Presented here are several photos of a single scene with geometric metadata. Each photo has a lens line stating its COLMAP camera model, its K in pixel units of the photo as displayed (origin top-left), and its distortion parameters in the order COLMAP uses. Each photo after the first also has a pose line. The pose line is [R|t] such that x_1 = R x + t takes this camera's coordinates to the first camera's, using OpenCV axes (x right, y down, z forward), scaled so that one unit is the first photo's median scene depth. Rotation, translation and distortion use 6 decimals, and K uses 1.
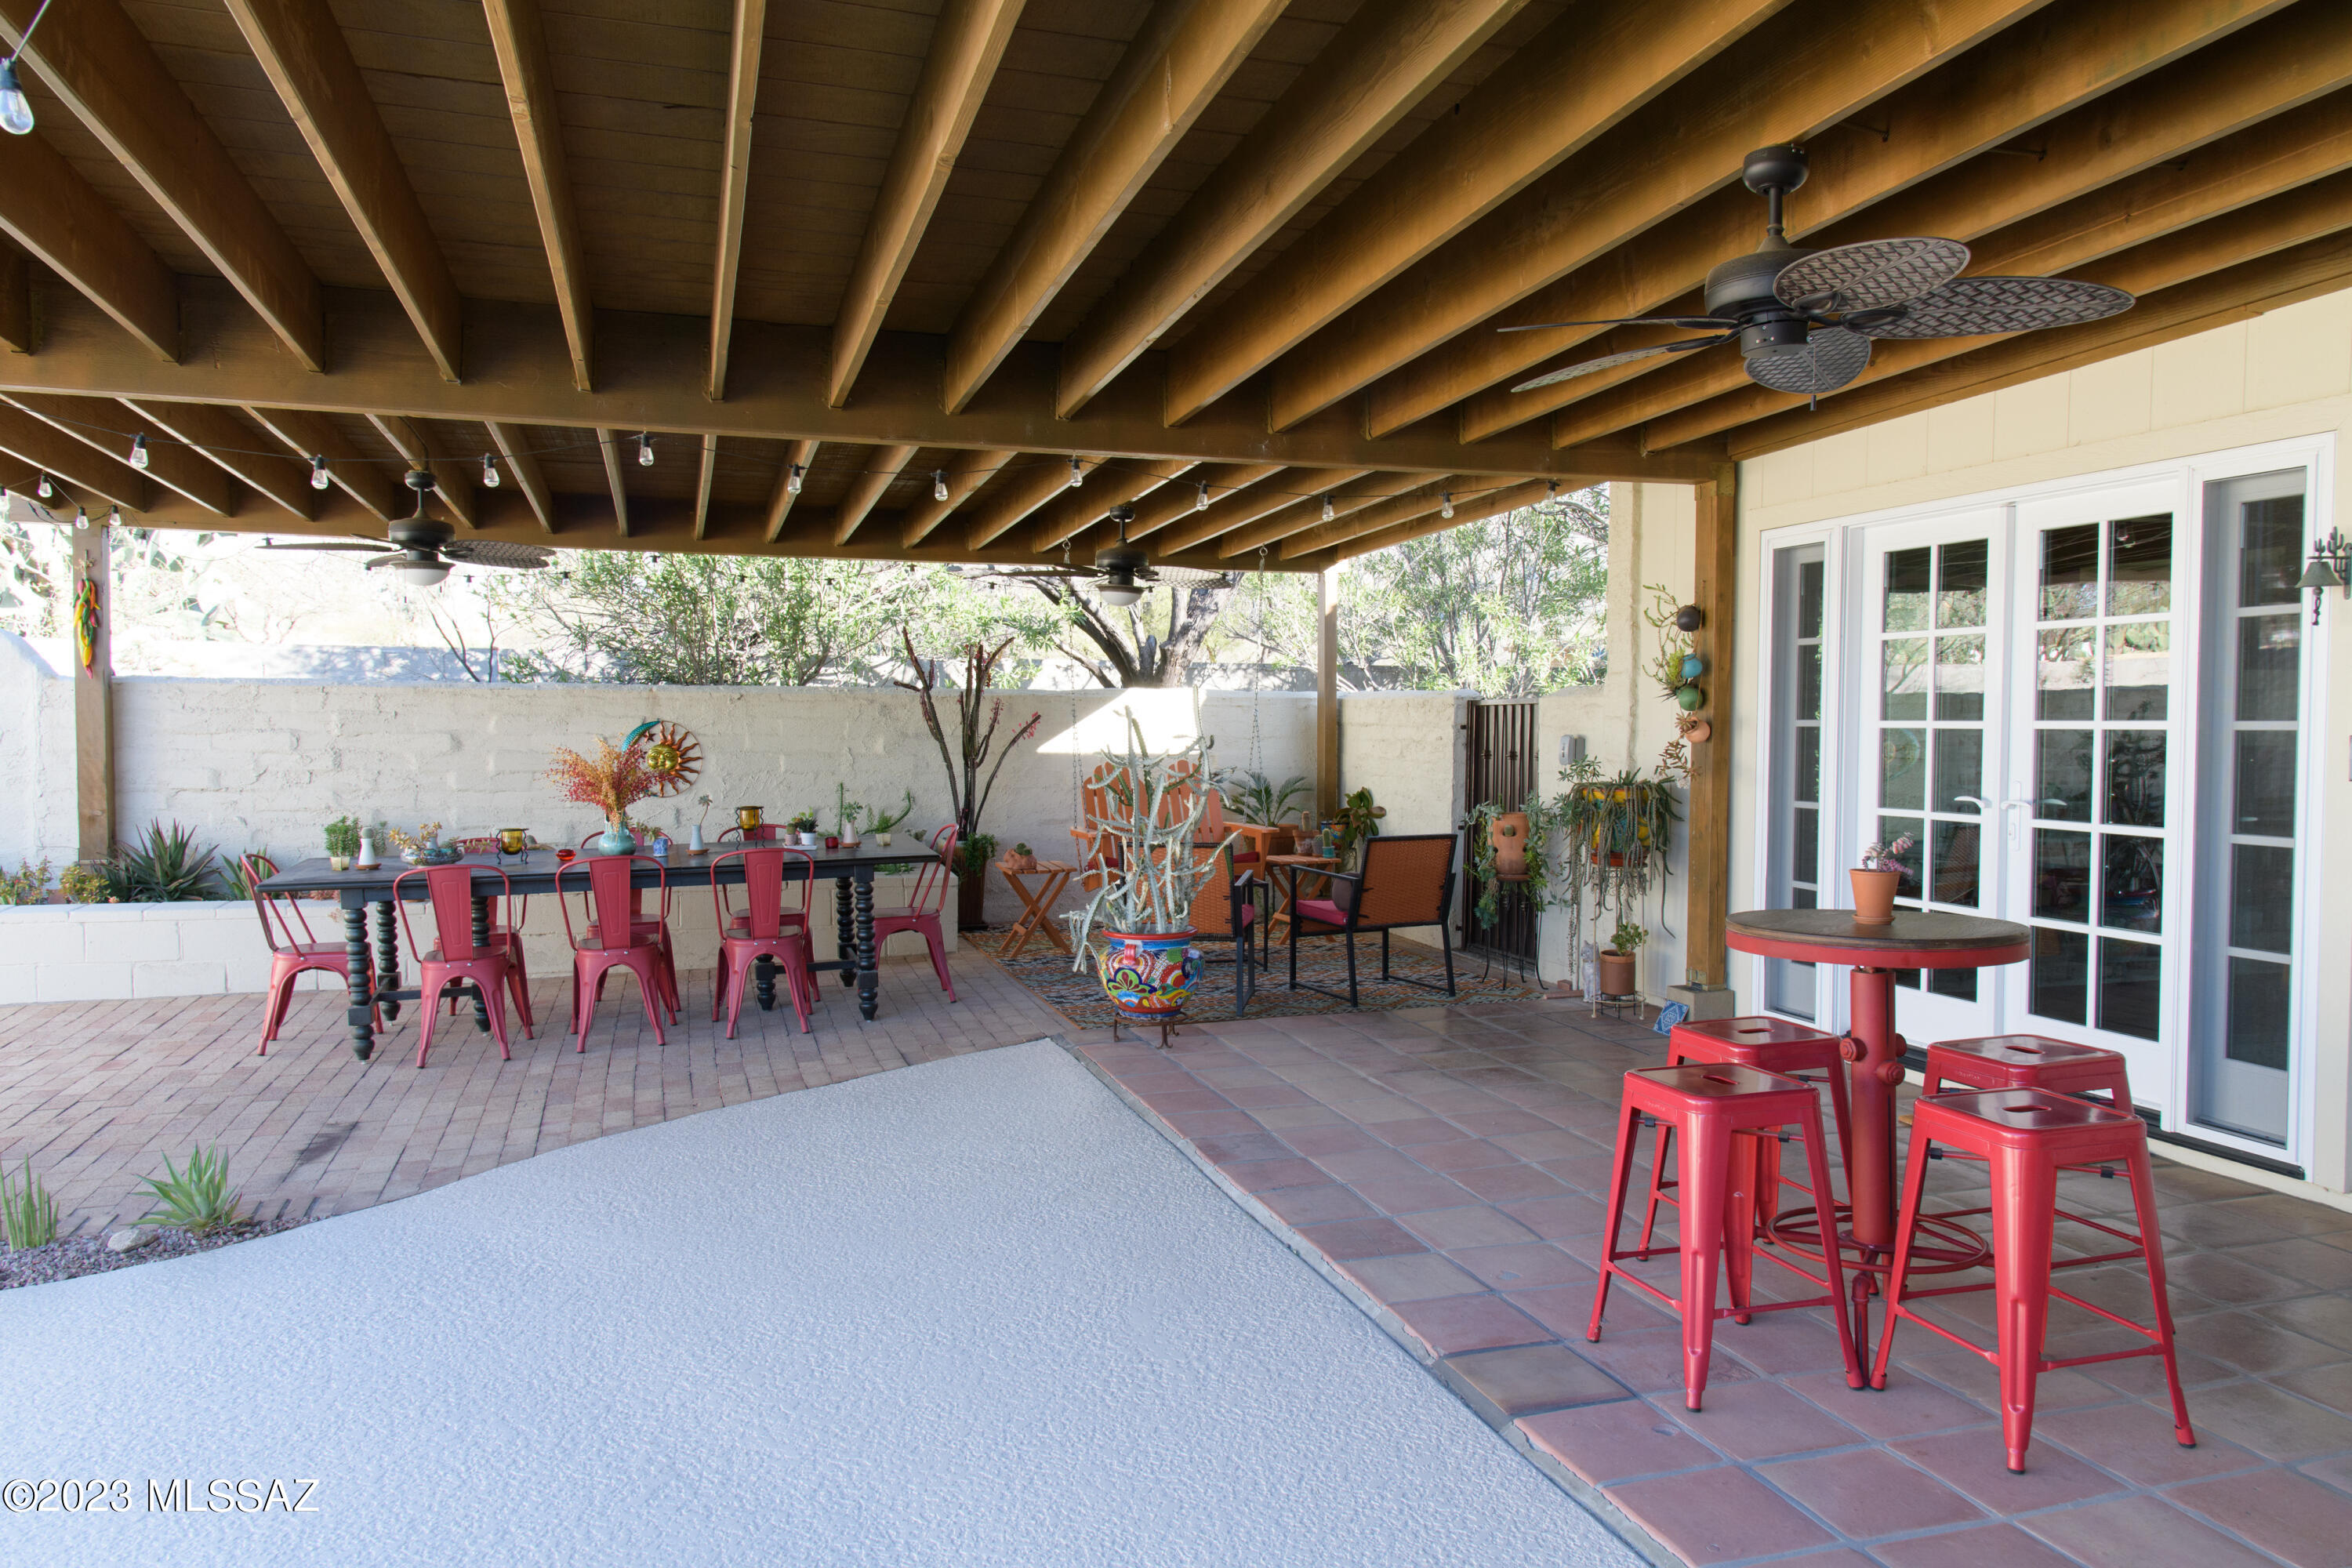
lens RADIAL K [[1638.4, 0, 1174.0], [0, 1638.4, 803.1], [0, 0, 1]] dist [0.027564, -0.021682]
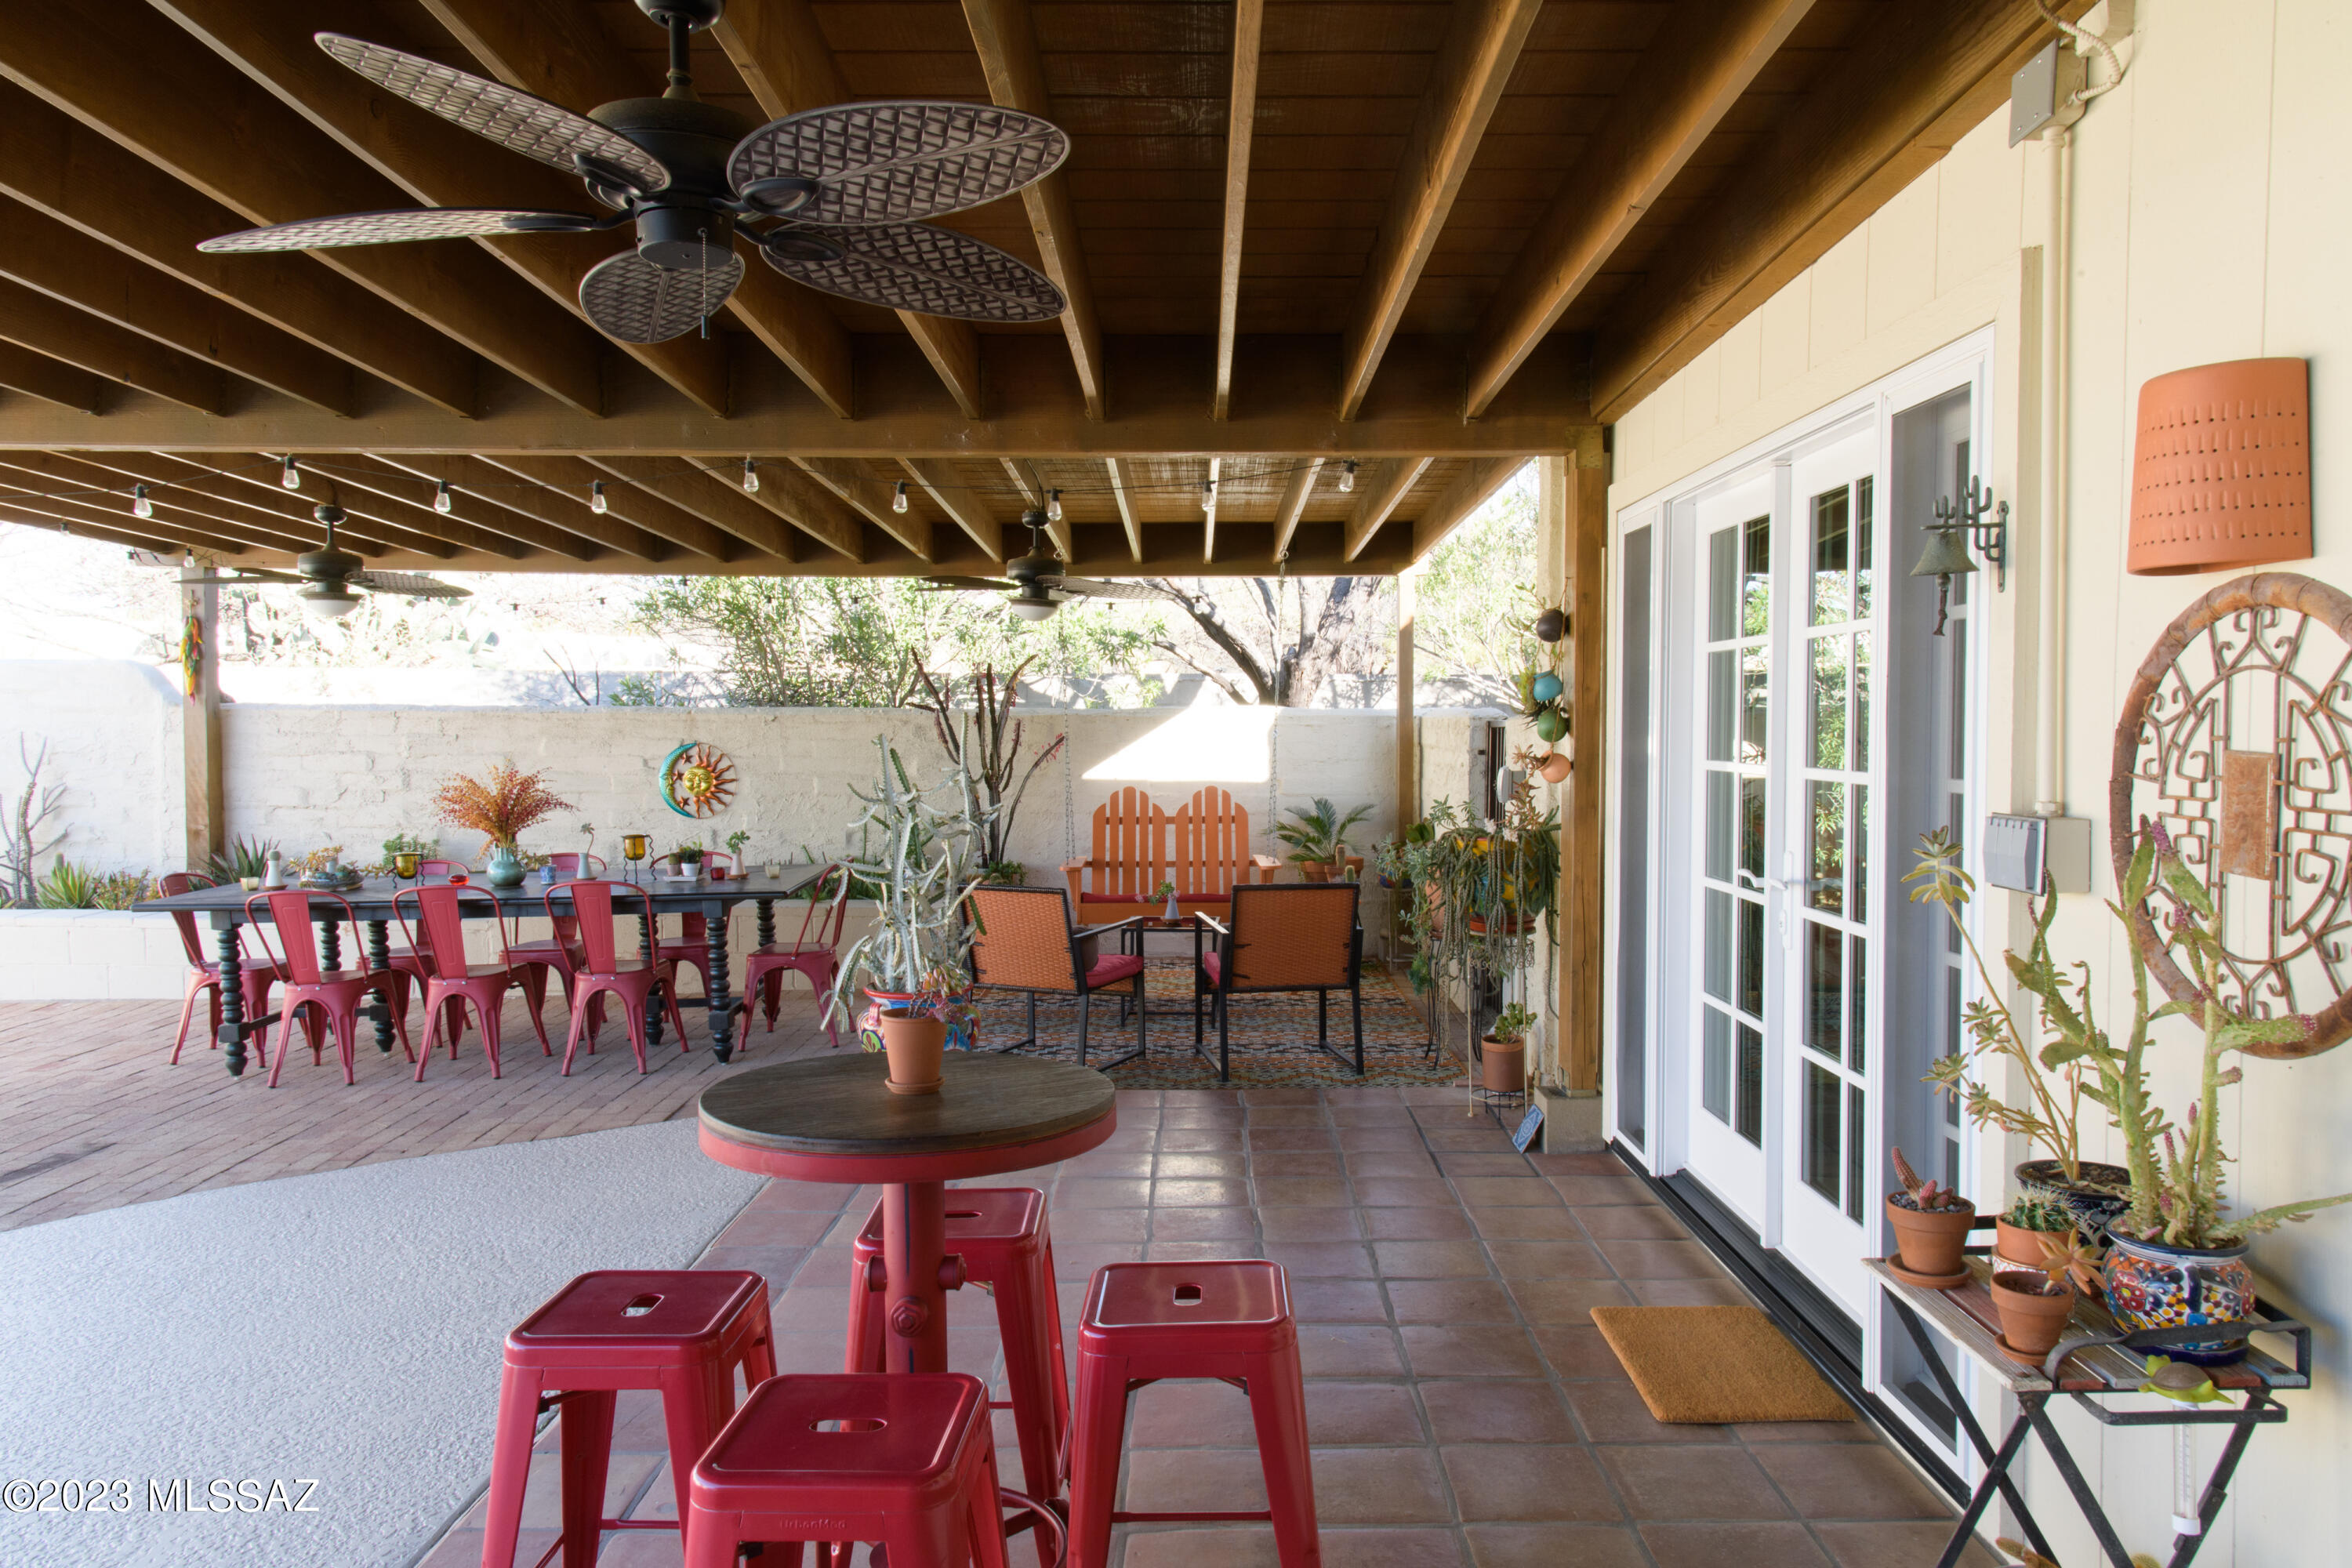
lens RADIAL K [[1609.3, 0, 1181.7], [0, 1609.3, 817.8], [0, 0, 1]] dist [0.001252, -0.000839]
pose [[0.954607, 0.015510, -0.297463, 0.295136], [-0.013545, 0.999871, 0.008667, -0.018560], [0.297559, -0.004245, 0.954694, 0.162157]]
